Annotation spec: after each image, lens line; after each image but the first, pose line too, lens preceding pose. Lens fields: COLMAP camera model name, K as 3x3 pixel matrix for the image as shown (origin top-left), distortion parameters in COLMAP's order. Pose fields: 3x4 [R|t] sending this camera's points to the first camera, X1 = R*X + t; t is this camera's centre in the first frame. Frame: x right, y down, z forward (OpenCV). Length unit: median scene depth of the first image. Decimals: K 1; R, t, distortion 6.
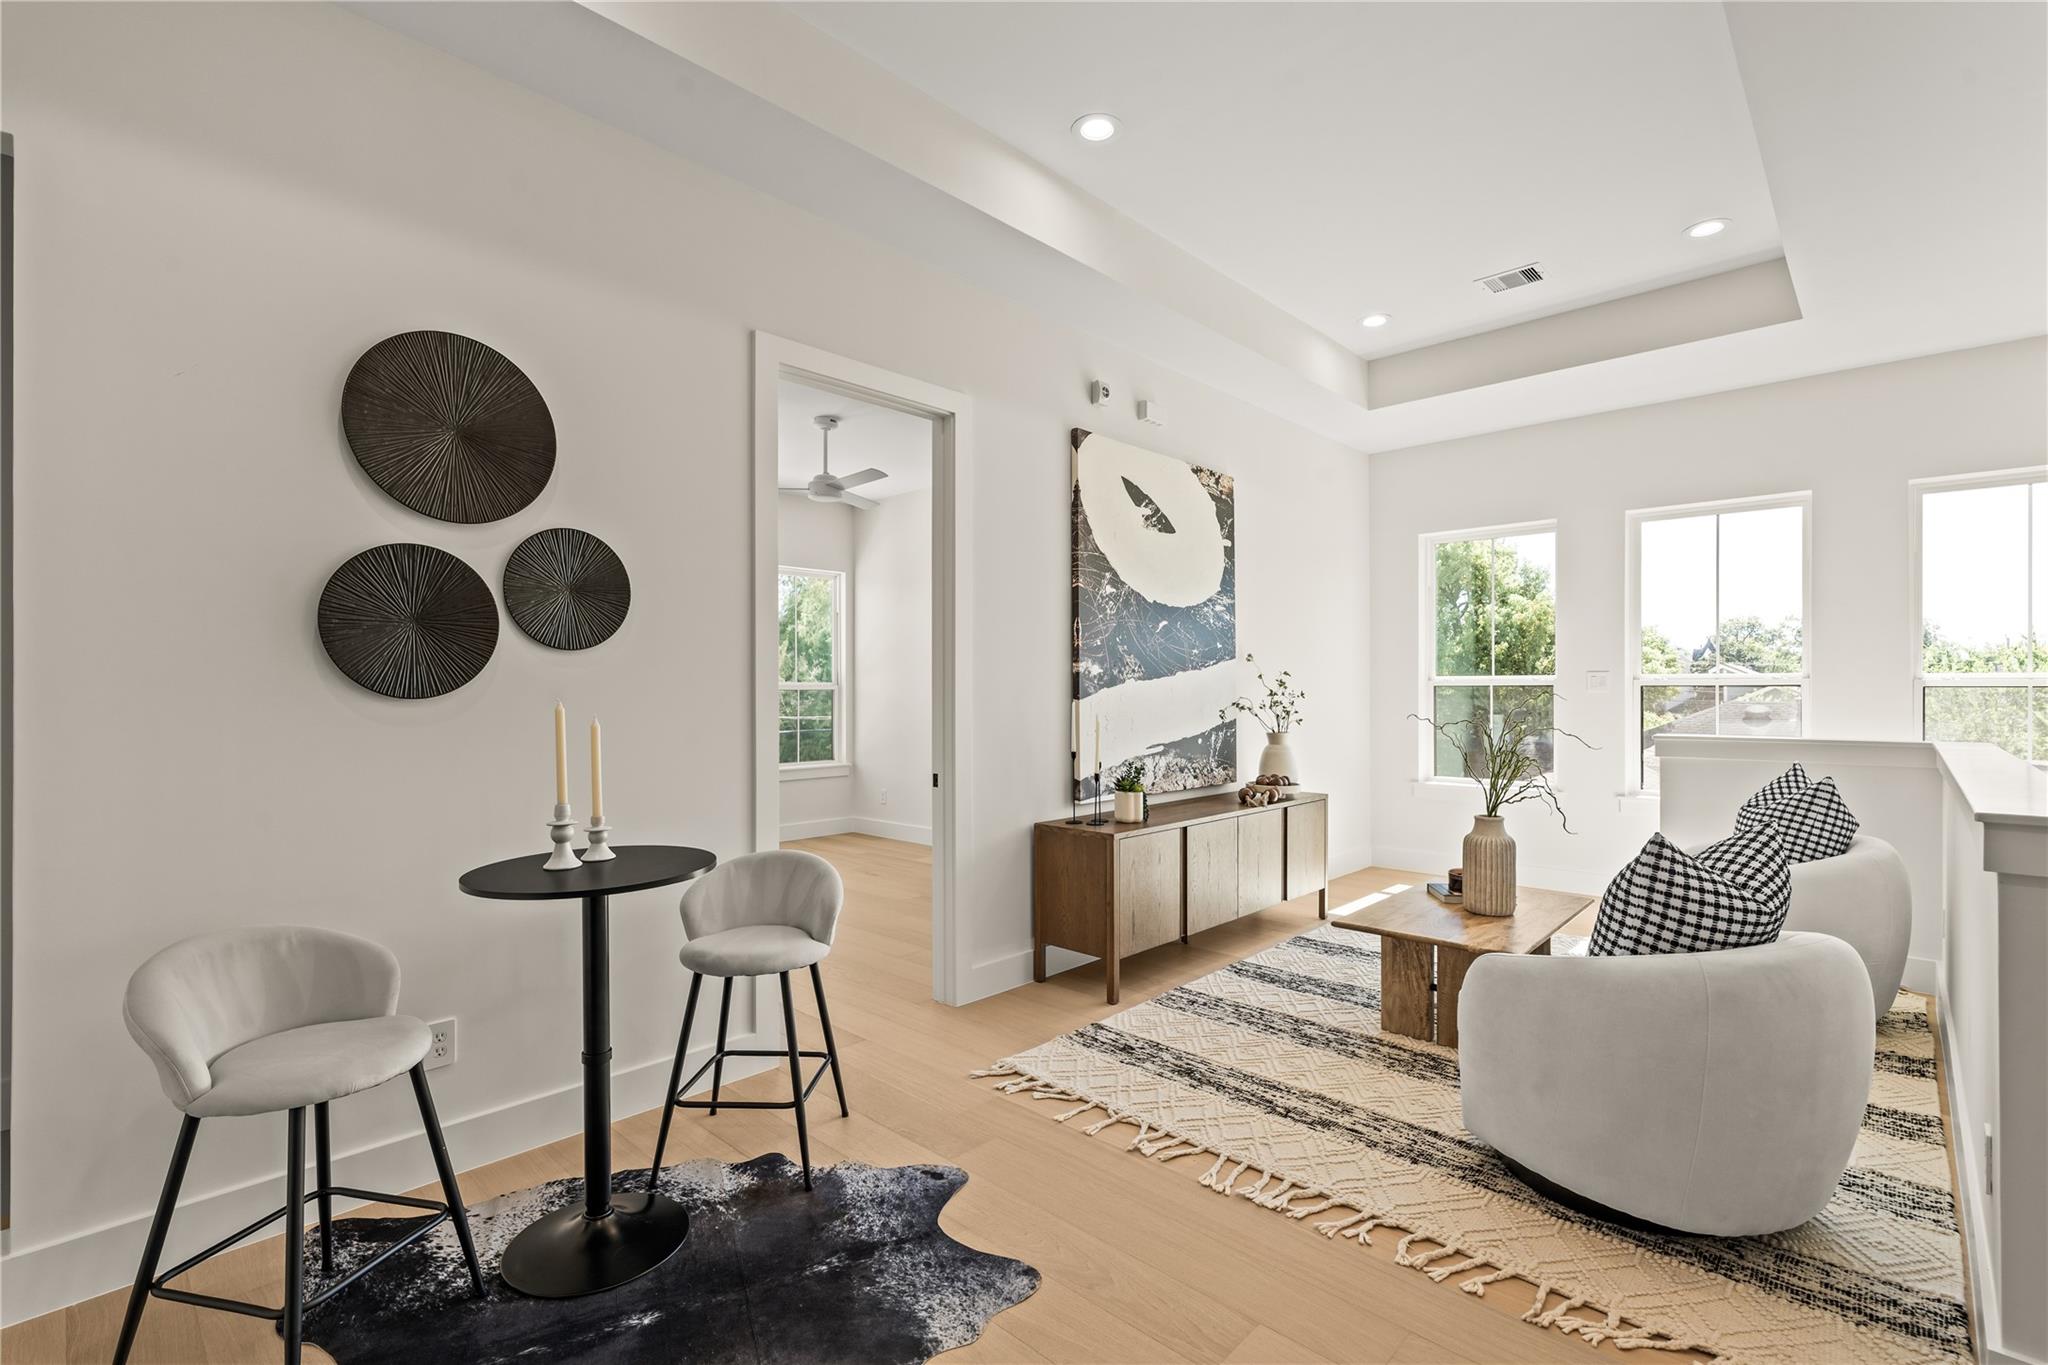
lens RADIAL K [[920.2, 0, 1028.5], [0, 920.2, 691.0], [0, 0, 1]] dist [-0.002292, -0.000089]
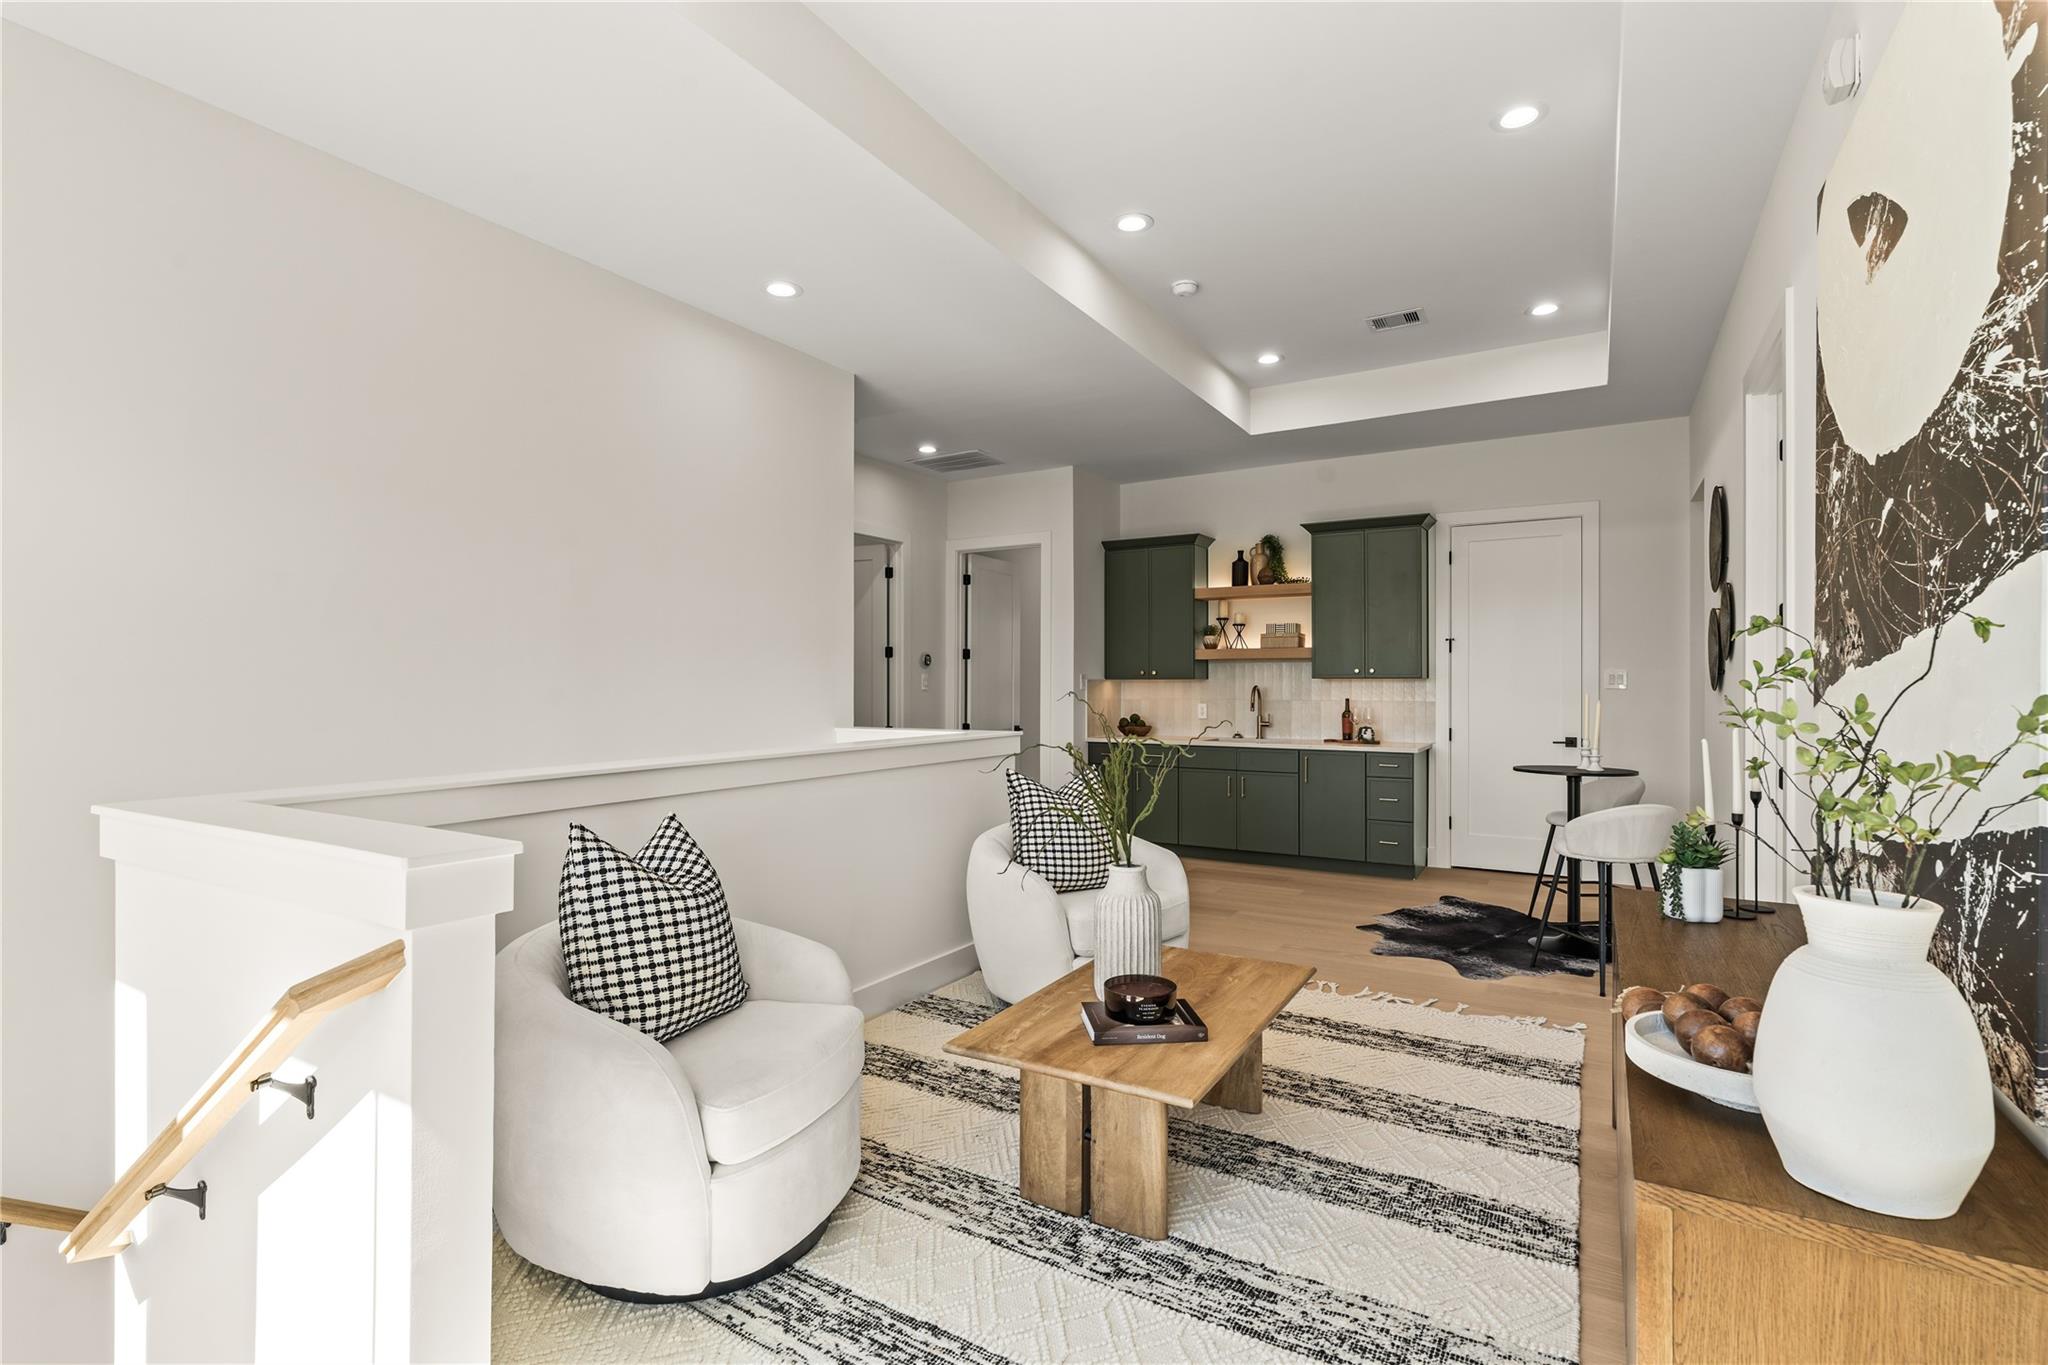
lens RADIAL K [[920.2, 0, 1021.0], [0, 920.2, 685.4], [0, 0, 1]] dist [-0.002292, -0.000089]
pose [[-0.979159, -0.000048, -0.203097, 0.792544], [0.000038, 1.000000, -0.000419, -0.004781], [0.203097, -0.000418, -0.979159, 1.836720]]
